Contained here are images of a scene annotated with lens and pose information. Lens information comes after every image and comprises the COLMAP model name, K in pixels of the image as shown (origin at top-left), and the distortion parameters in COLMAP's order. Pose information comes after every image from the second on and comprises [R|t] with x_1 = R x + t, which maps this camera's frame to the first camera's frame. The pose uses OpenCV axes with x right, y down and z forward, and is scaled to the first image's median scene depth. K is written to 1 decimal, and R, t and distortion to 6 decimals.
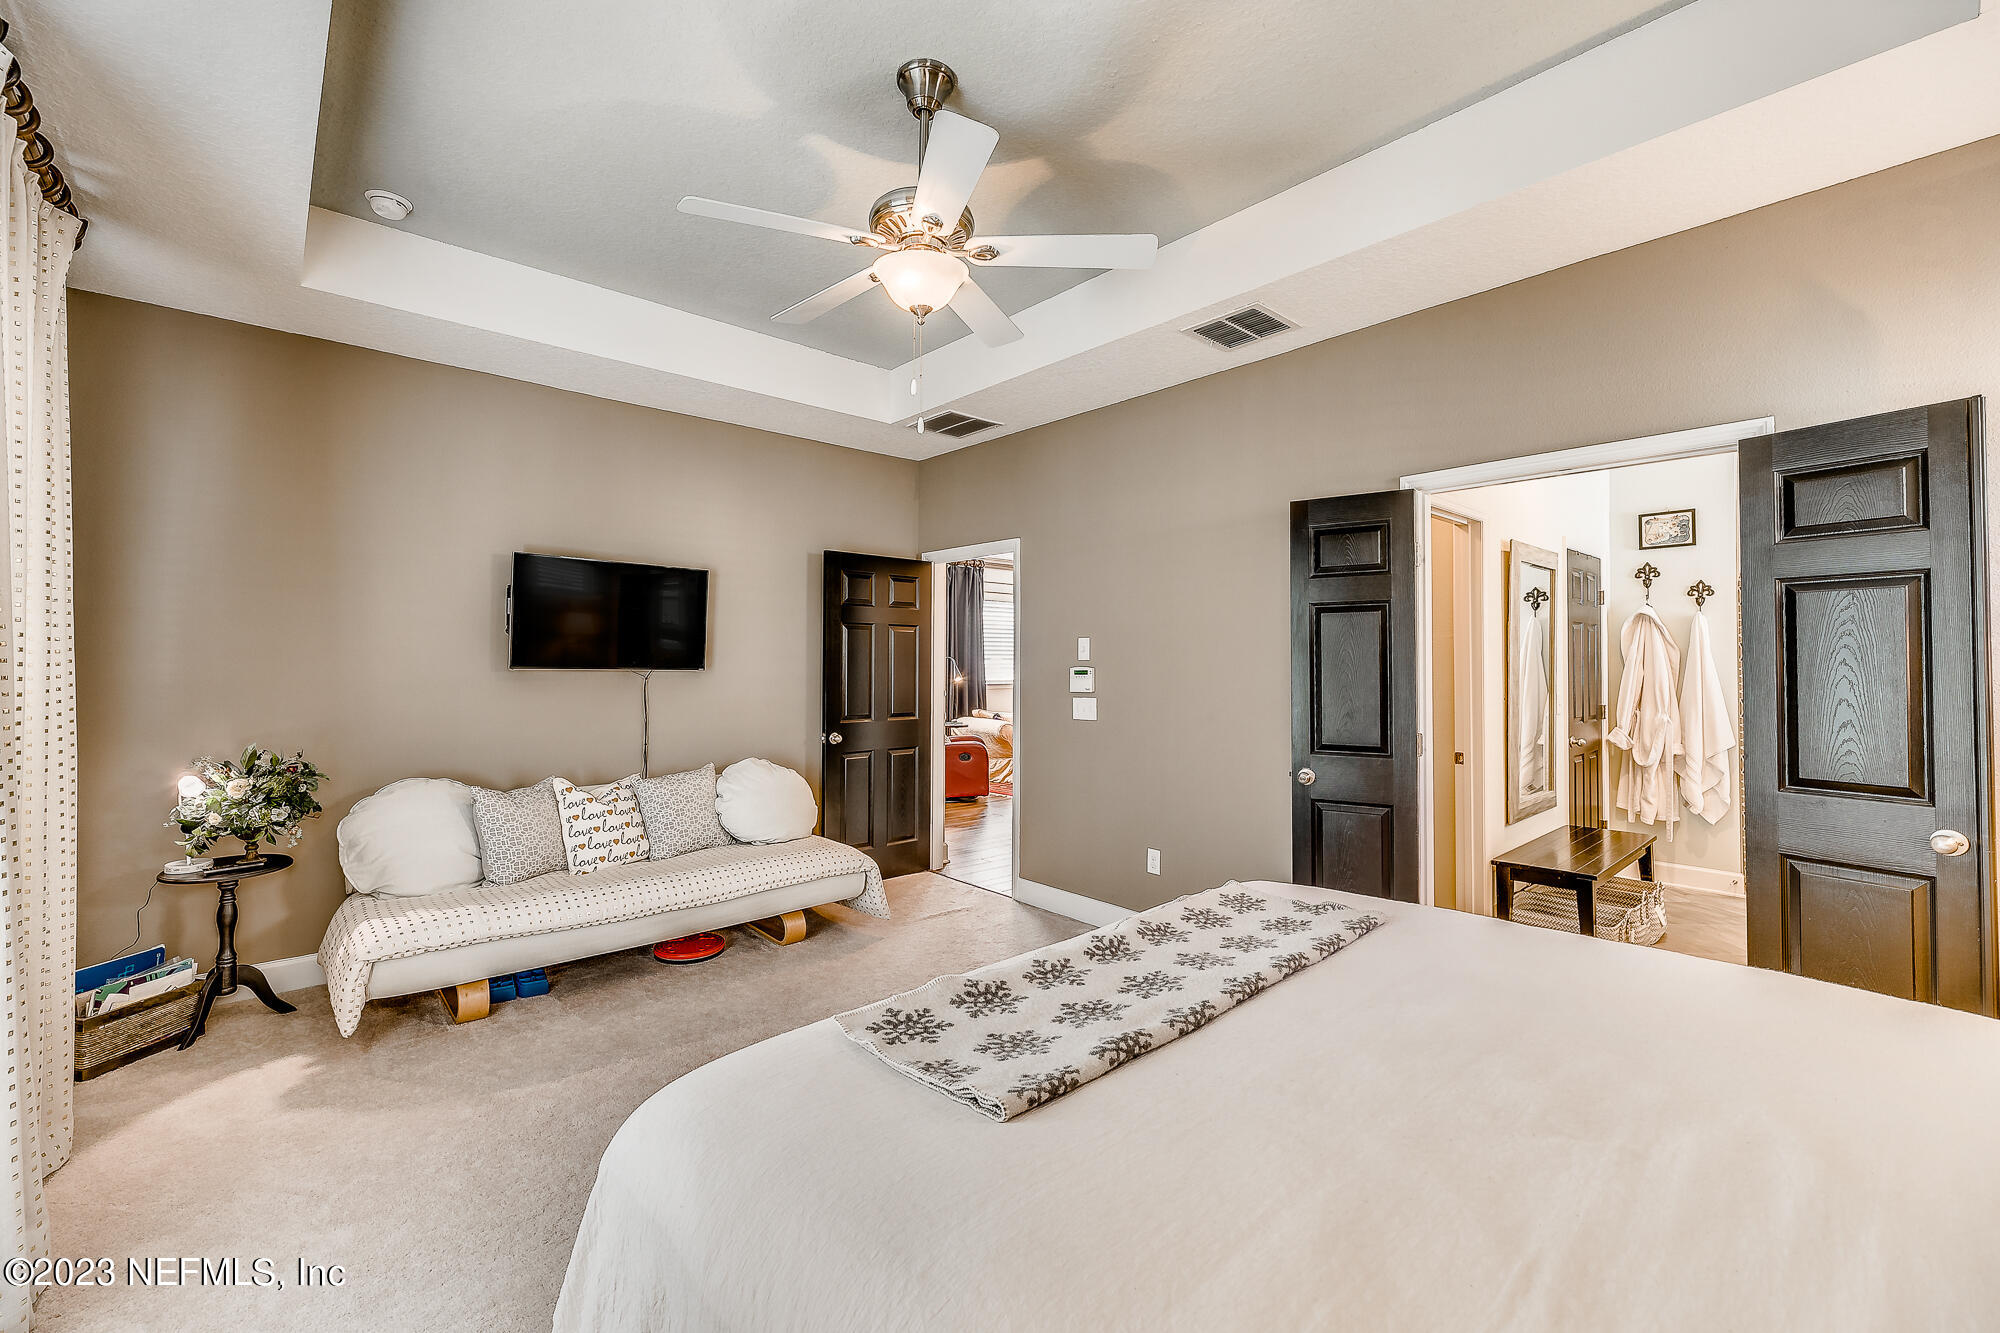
lens RADIAL K [[815.0, 0, 991.5], [0, 815.0, 644.4], [0, 0, 1]] dist [0.000794, -0.000007]
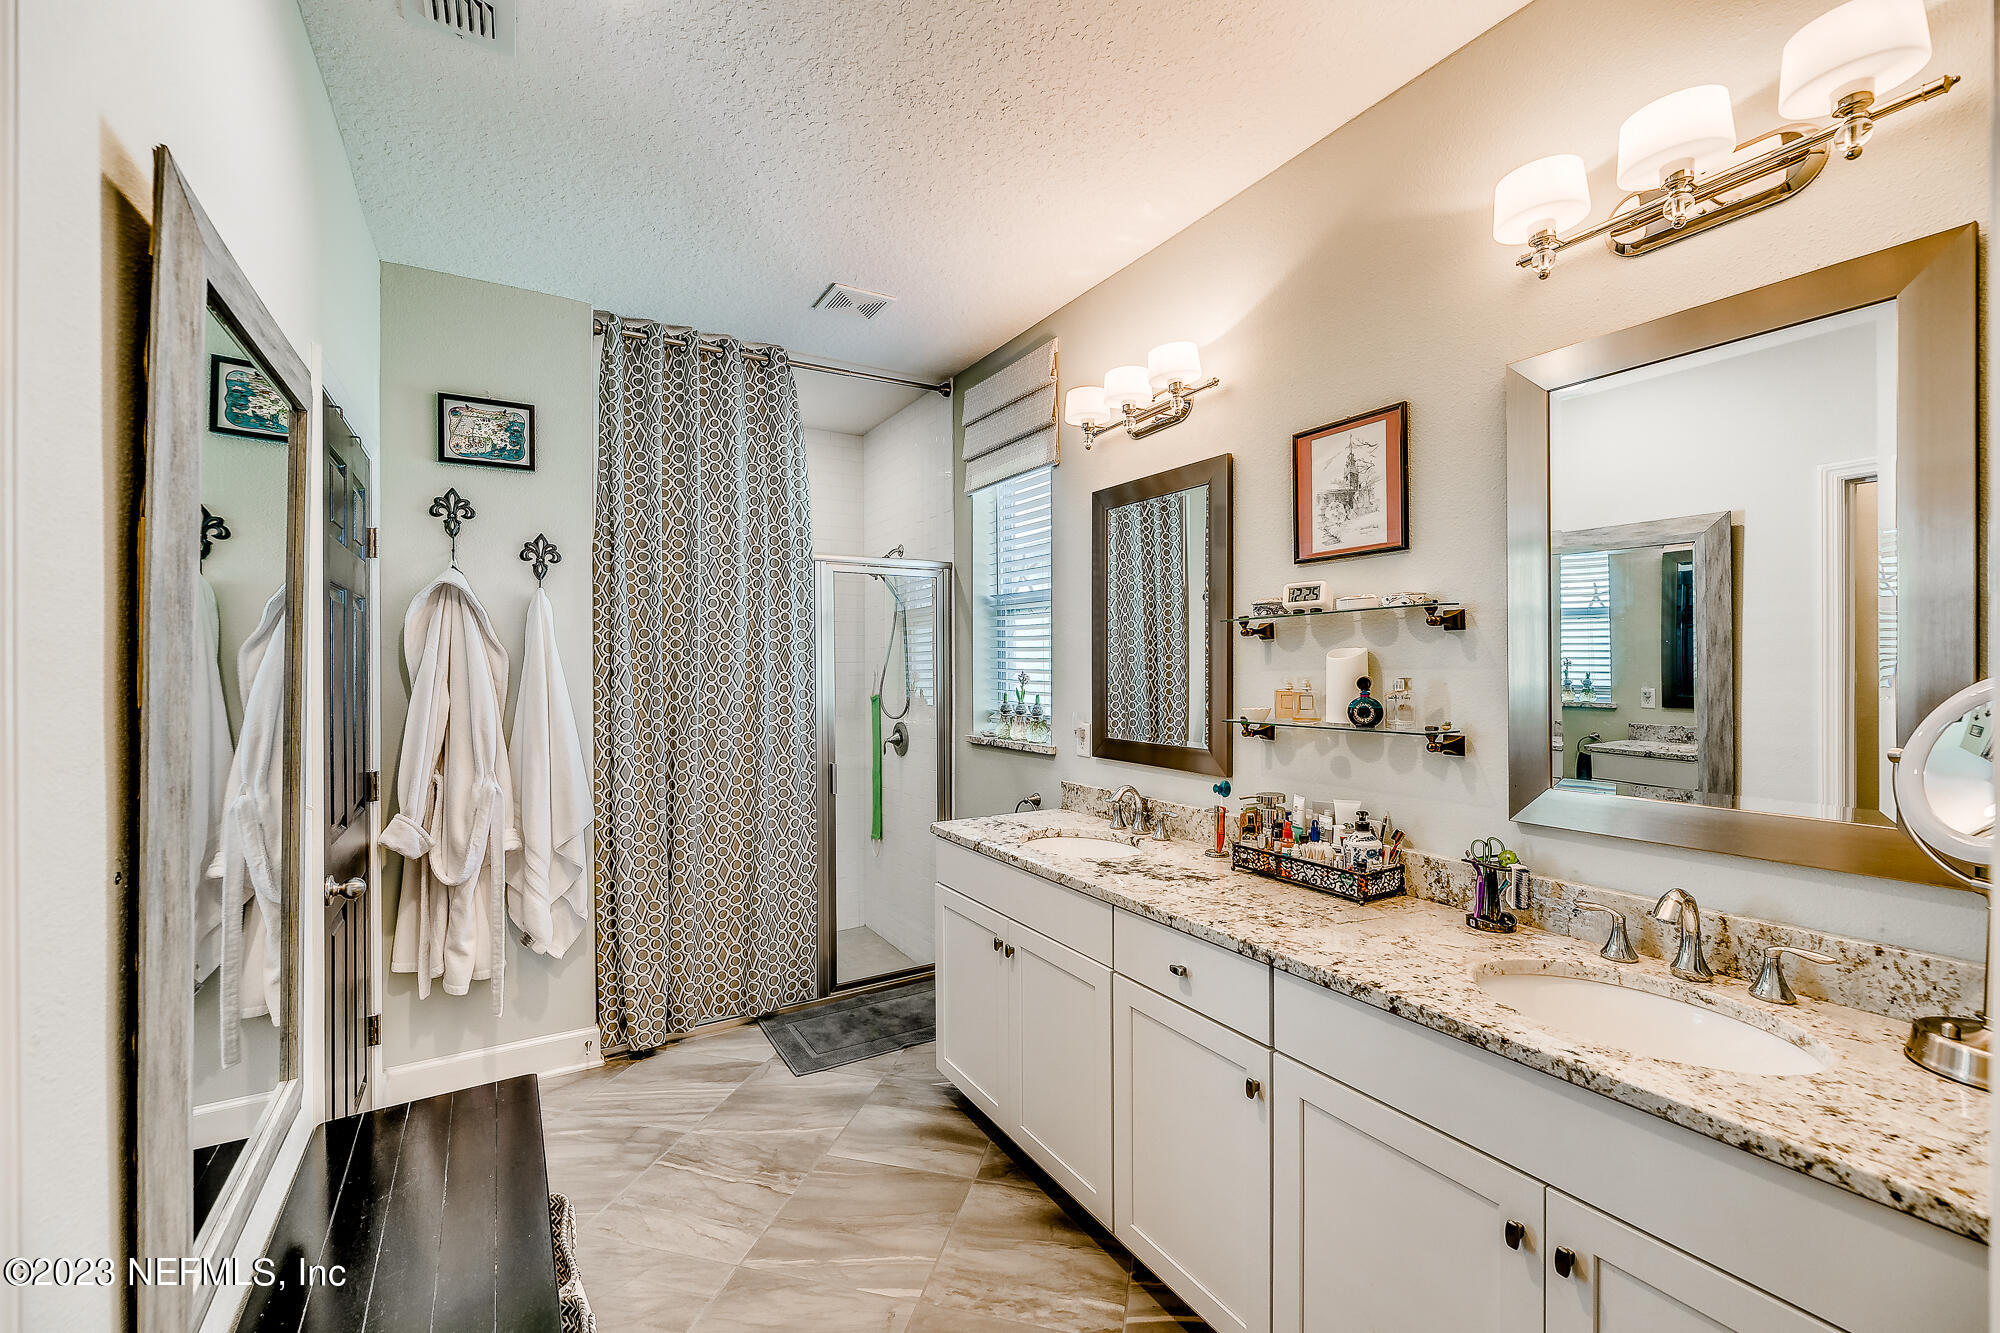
lens RADIAL K [[816.1, 0, 989.2], [0, 816.1, 663.4], [0, 0, 1]] dist [0.002045, 0.000066]
pose [[0.185830, -0.003667, 0.982575, 0.361446], [-0.015302, 0.999861, 0.006626, 0.003354], [-0.982463, -0.016267, 0.185748, 0.577319]]
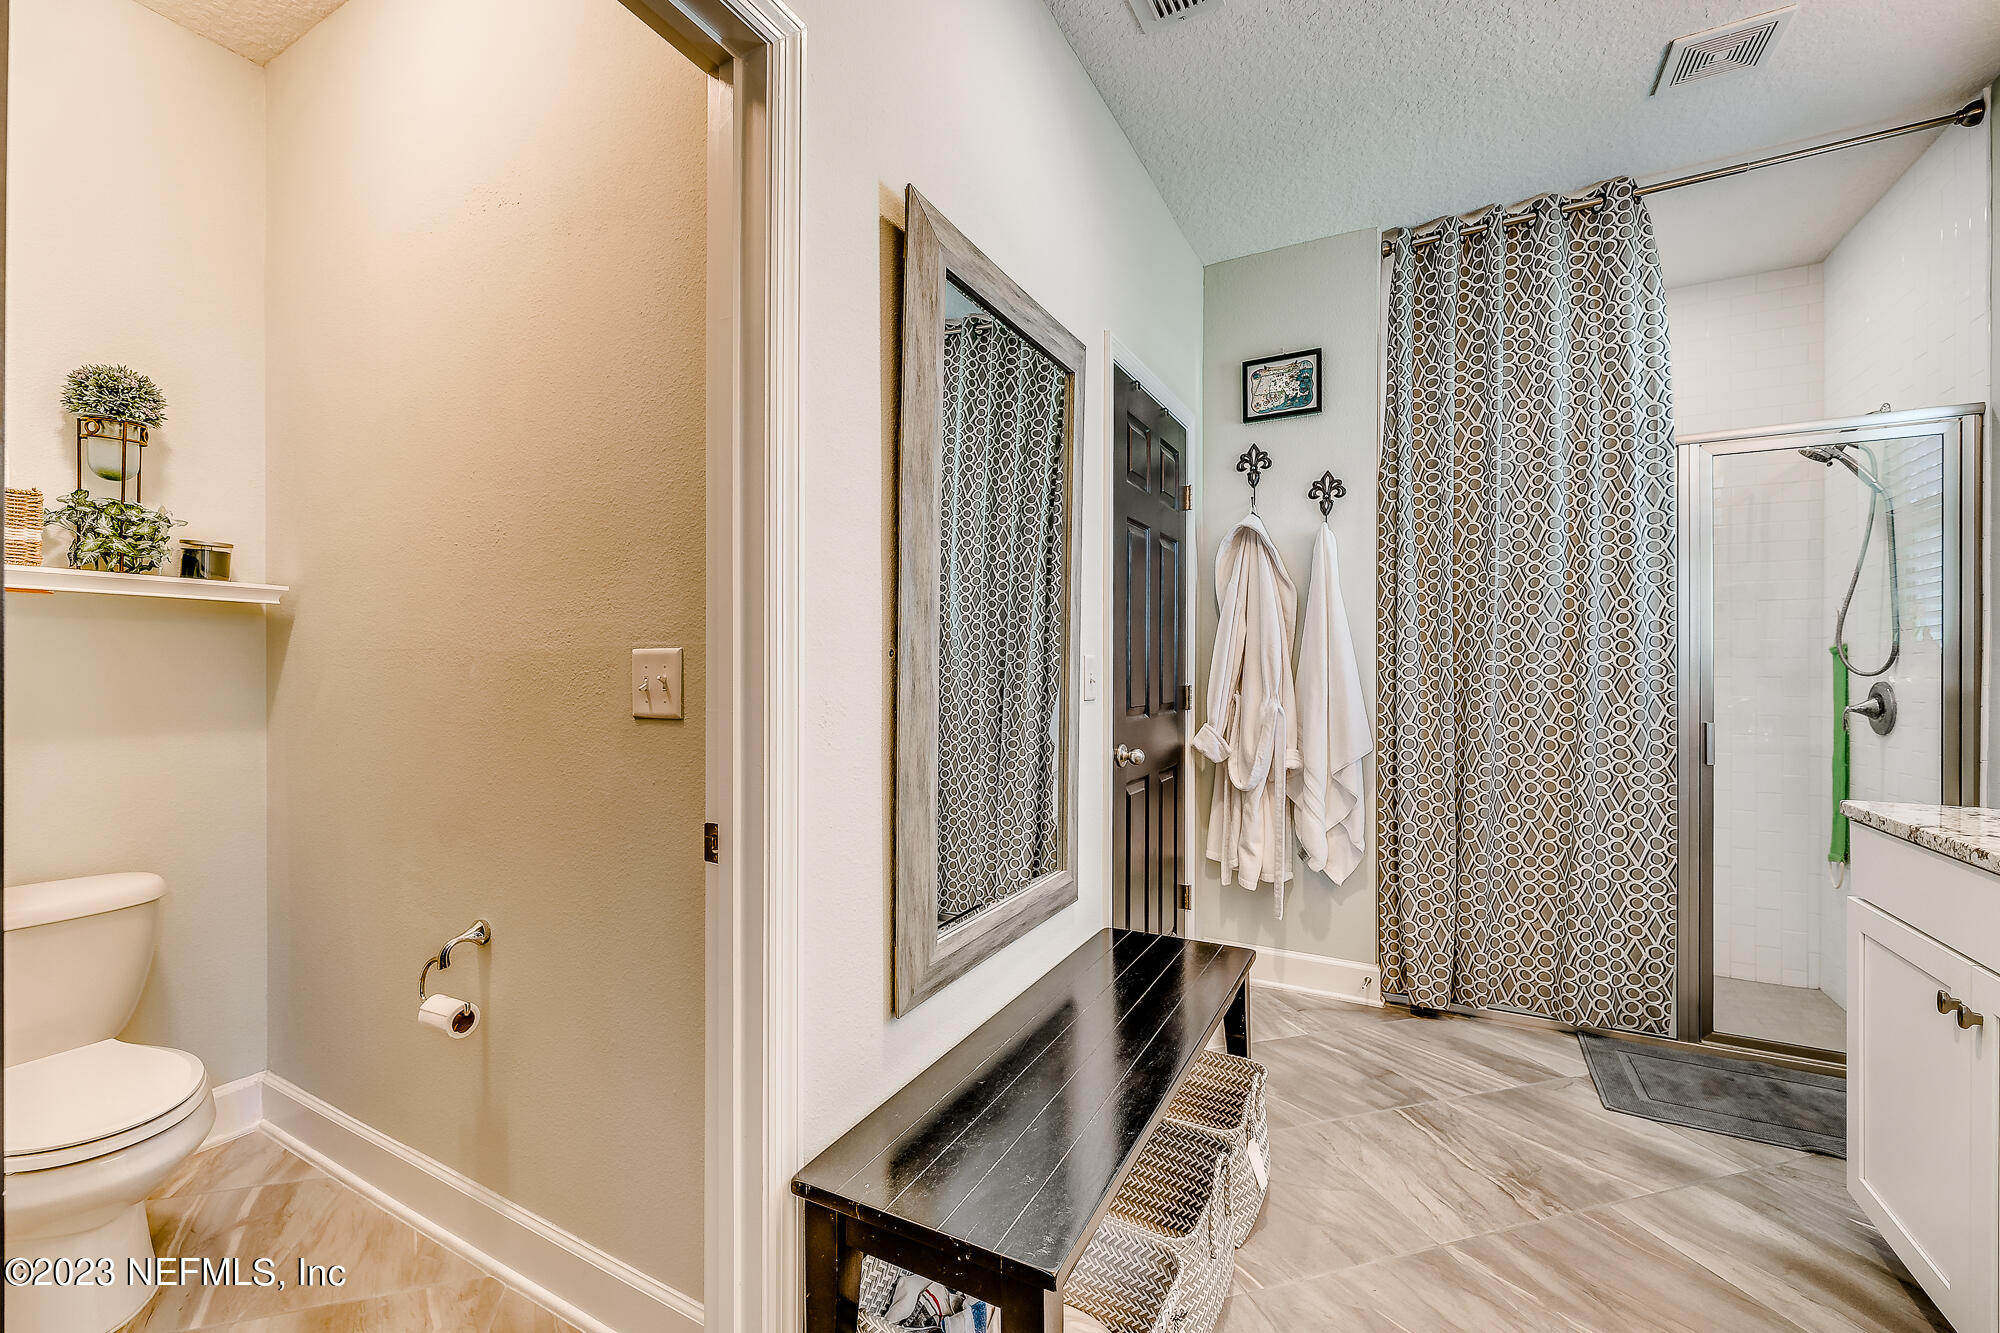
lens RADIAL K [[822.3, 0, 989.7], [0, 822.3, 666.3], [0, 0, 1]] dist [0.003284, -0.000066]
pose [[0.939614, -0.002410, 0.342227, 0.431220], [-0.005198, 0.999759, 0.021311, 0.050534], [-0.342196, -0.021804, 0.939375, 0.515586]]
